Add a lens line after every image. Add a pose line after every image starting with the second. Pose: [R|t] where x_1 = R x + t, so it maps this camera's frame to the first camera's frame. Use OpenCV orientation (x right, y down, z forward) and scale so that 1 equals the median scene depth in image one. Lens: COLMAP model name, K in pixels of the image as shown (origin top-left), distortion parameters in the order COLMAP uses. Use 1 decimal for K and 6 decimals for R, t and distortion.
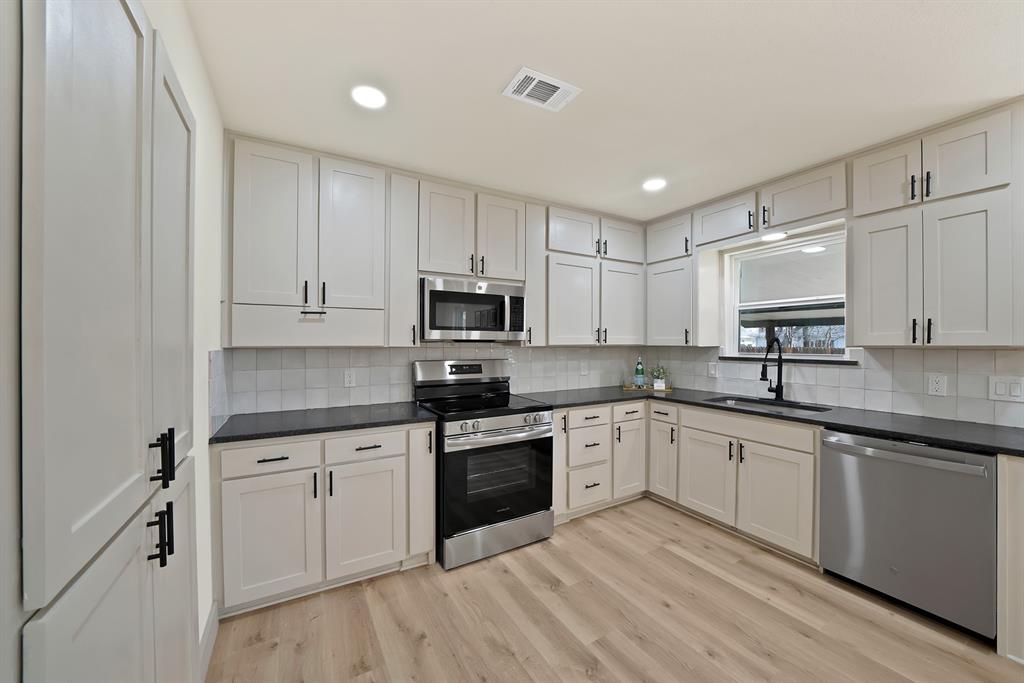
lens RADIAL K [[376.3, 0, 512.0], [0, 376.3, 341.5], [0, 0, 1]] dist [-0.018811, 0.000139]
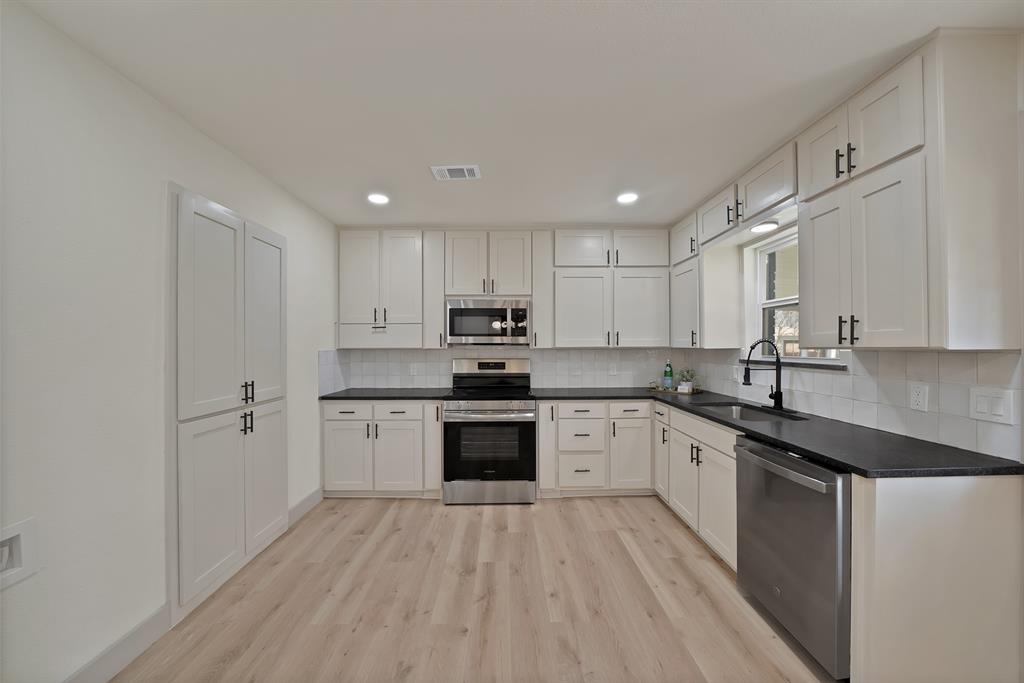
lens RADIAL K [[376.3, 0, 512.0], [0, 376.3, 341.5], [0, 0, 1]] dist [-0.018811, 0.000139]
pose [[0.865502, -0.008774, -0.500829, 0.637798], [0.005199, 0.999950, -0.008534, 0.001097], [0.500879, 0.004782, 0.865504, -0.098379]]
